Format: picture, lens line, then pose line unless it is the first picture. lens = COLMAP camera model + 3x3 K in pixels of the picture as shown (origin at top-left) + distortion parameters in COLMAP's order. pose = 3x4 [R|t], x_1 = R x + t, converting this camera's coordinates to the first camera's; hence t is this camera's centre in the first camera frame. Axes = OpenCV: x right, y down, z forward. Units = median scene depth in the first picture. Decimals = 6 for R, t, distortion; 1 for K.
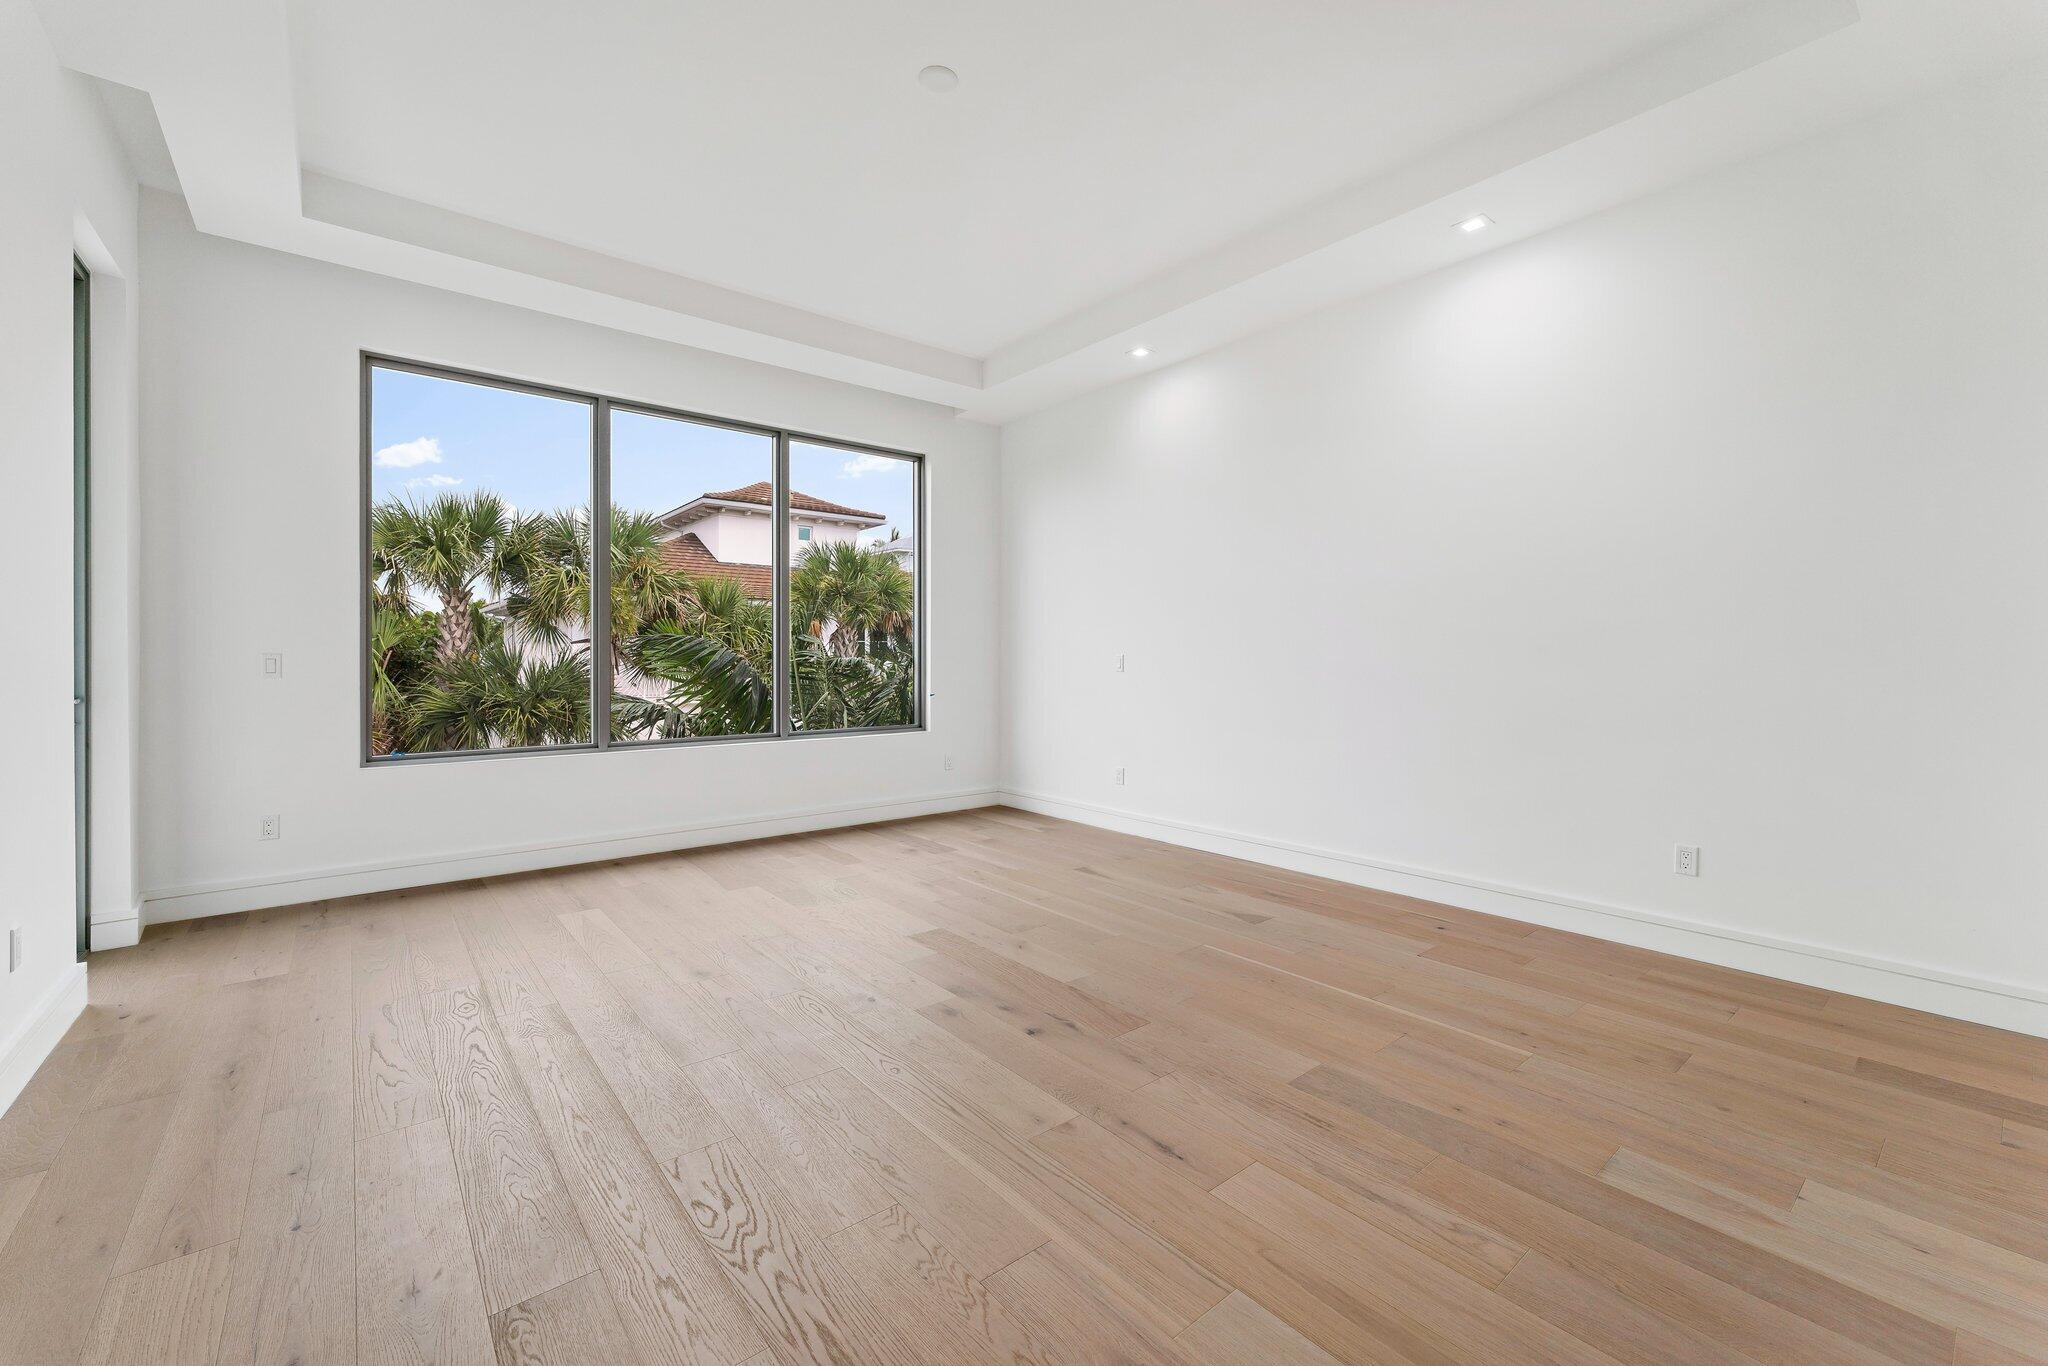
lens RADIAL K [[830.1, 0, 1031.9], [0, 830.1, 666.9], [0, 0, 1]] dist [0.001399, 0.000307]
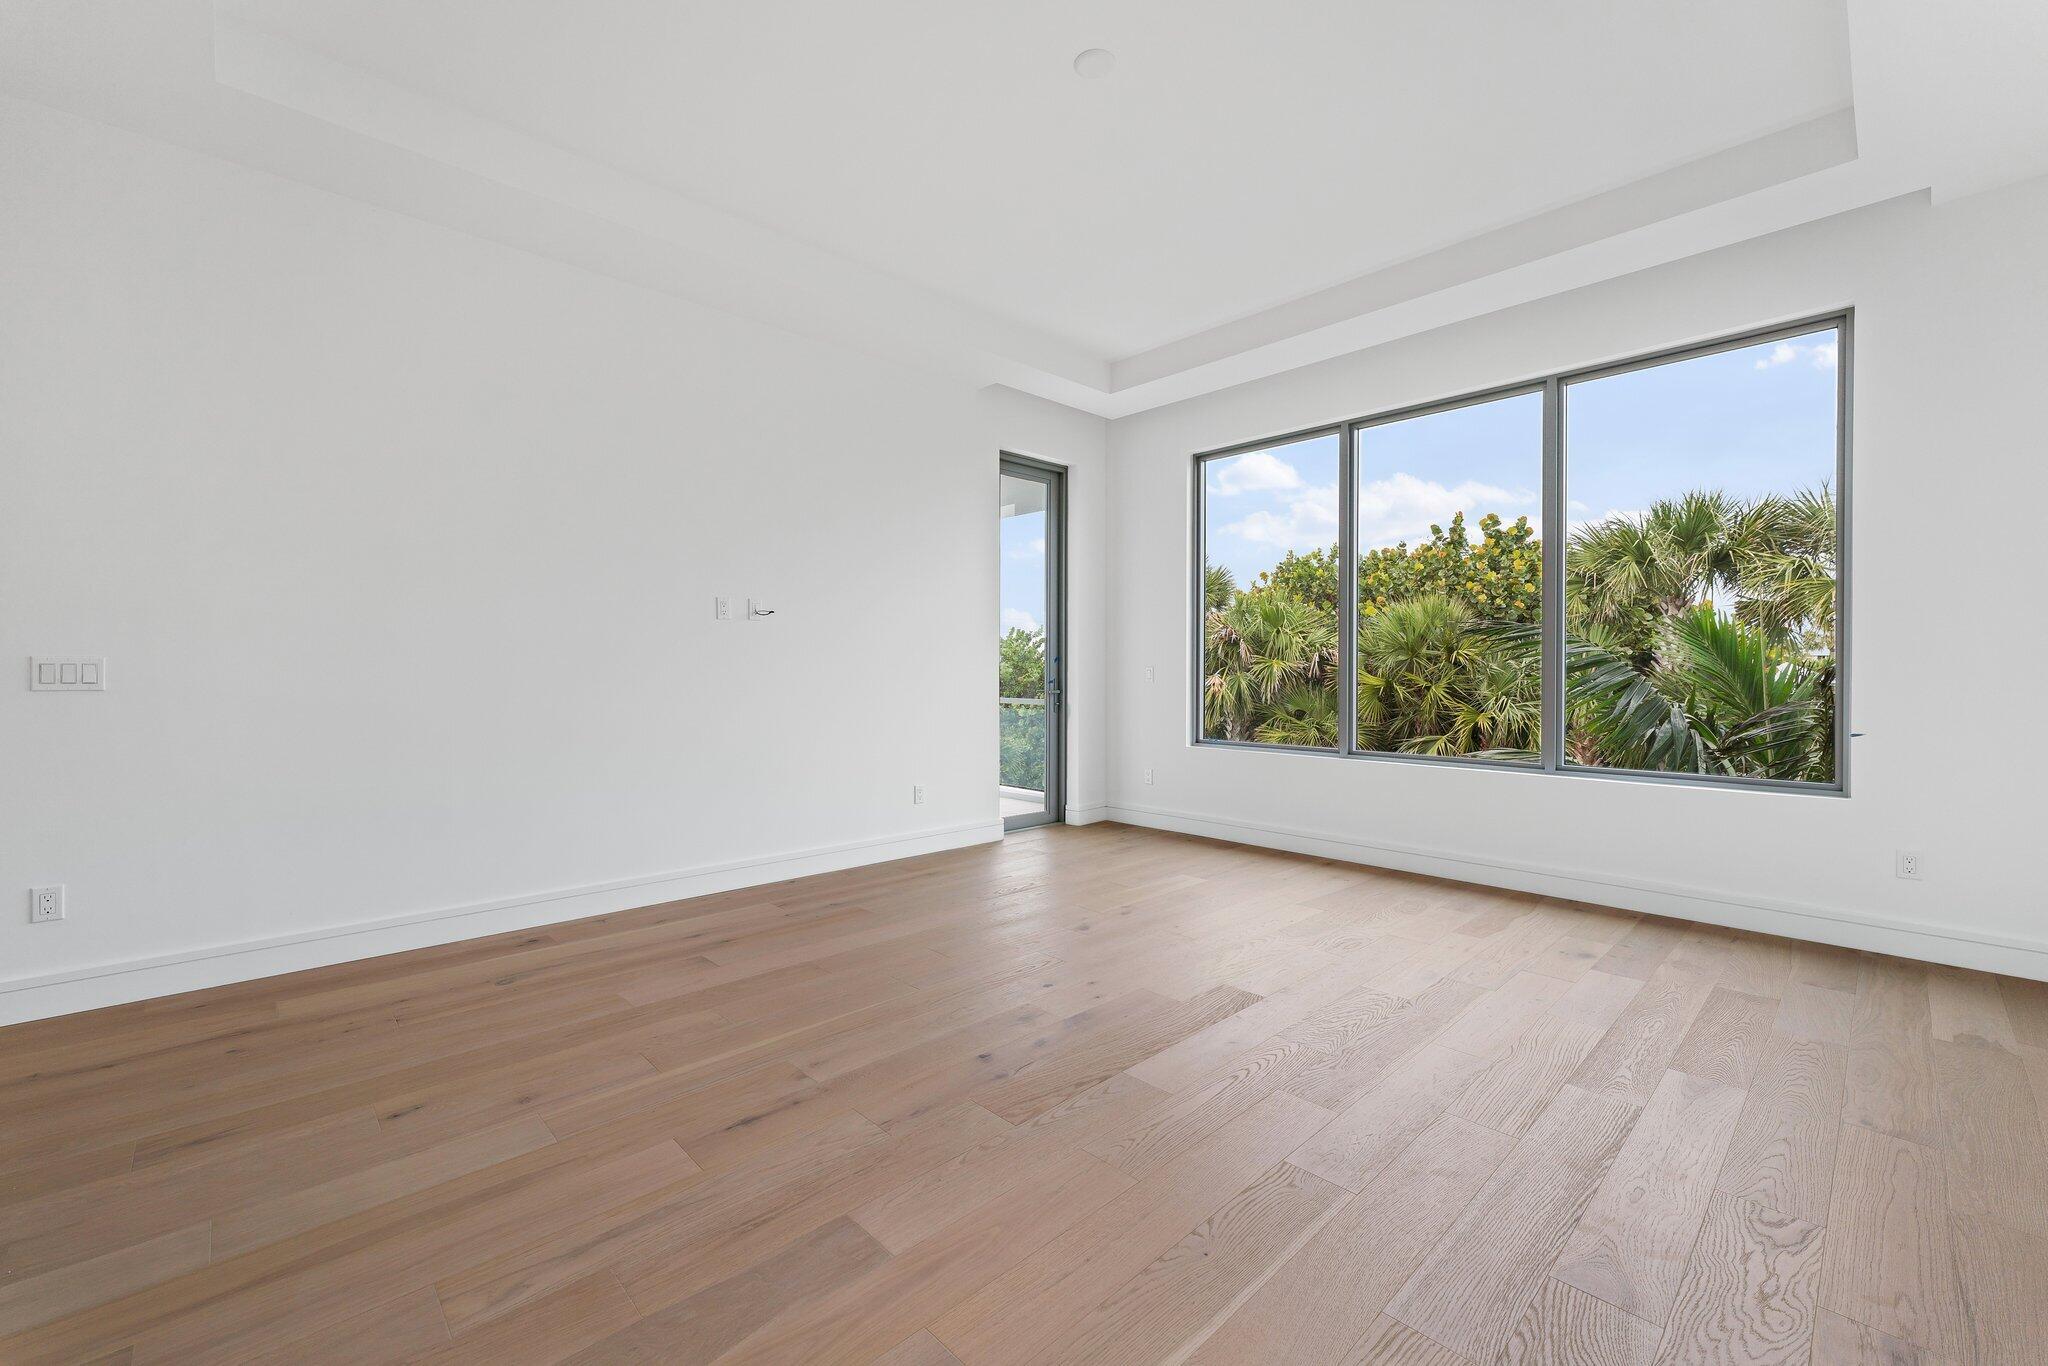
lens RADIAL K [[835.7, 0, 1026.9], [0, 835.7, 678.7], [0, 0, 1]] dist [0.007219, 0.000560]
pose [[0.071783, 0.011071, -0.997359, 0.878157], [-0.012739, 0.999867, 0.010182, -0.008980], [0.997339, 0.011975, 0.071914, 0.883227]]
